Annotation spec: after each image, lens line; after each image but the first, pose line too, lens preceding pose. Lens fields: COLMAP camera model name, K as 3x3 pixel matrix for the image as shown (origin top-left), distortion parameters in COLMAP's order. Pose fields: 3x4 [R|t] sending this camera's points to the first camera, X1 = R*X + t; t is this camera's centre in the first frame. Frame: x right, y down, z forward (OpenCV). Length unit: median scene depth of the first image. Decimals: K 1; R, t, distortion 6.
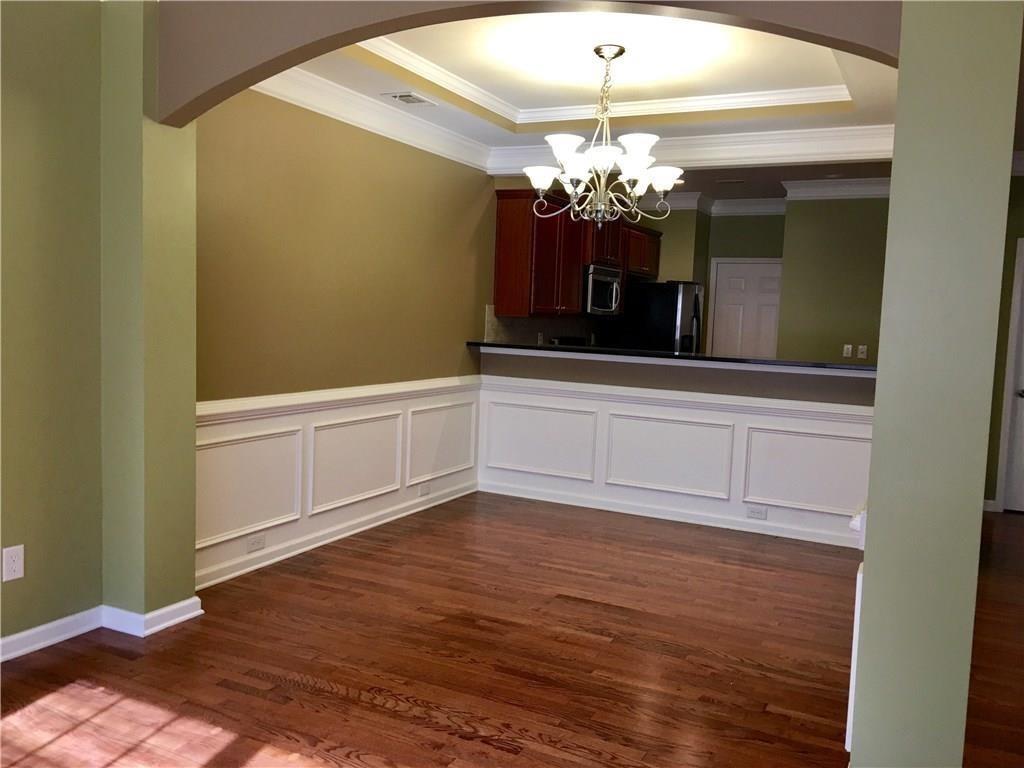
lens RADIAL K [[857.5, 0, 507.7], [0, 857.5, 382.2], [0, 0, 1]] dist [0.069836, -0.124072]
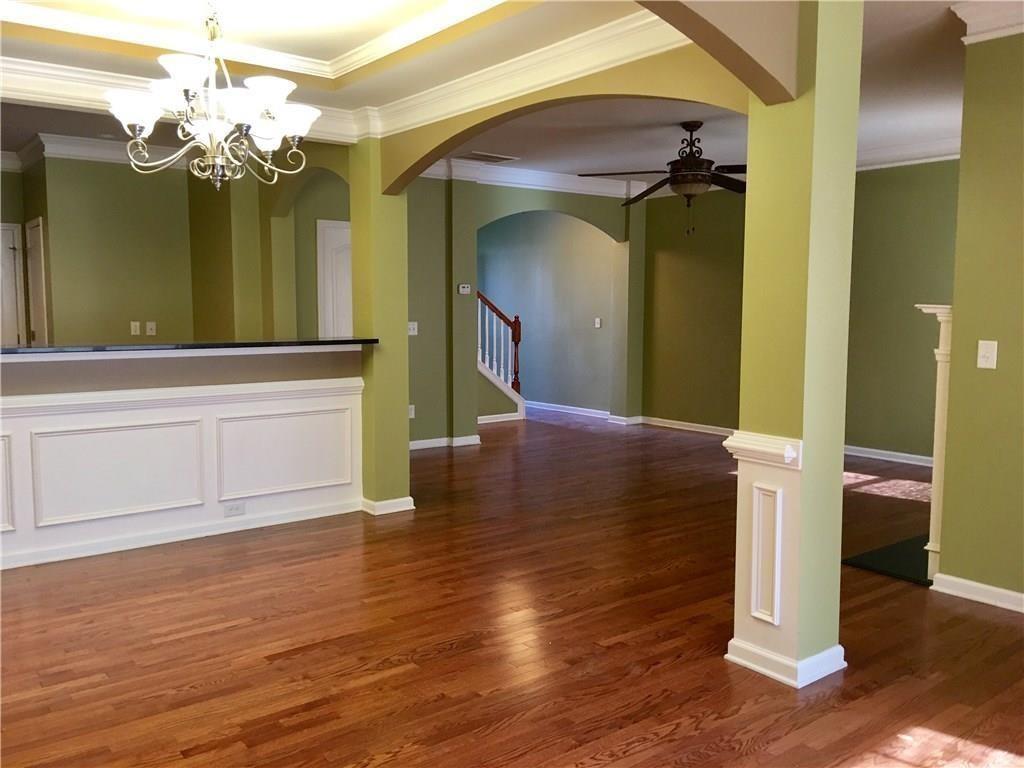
lens RADIAL K [[857.5, 0, 507.7], [0, 857.5, 382.2], [0, 0, 1]] dist [0.069836, -0.124072]
pose [[0.428045, -0.123214, 0.895319, -0.491170], [0.090630, 0.991521, 0.093124, -0.052116], [-0.899201, 0.041282, 0.435583, 0.421903]]
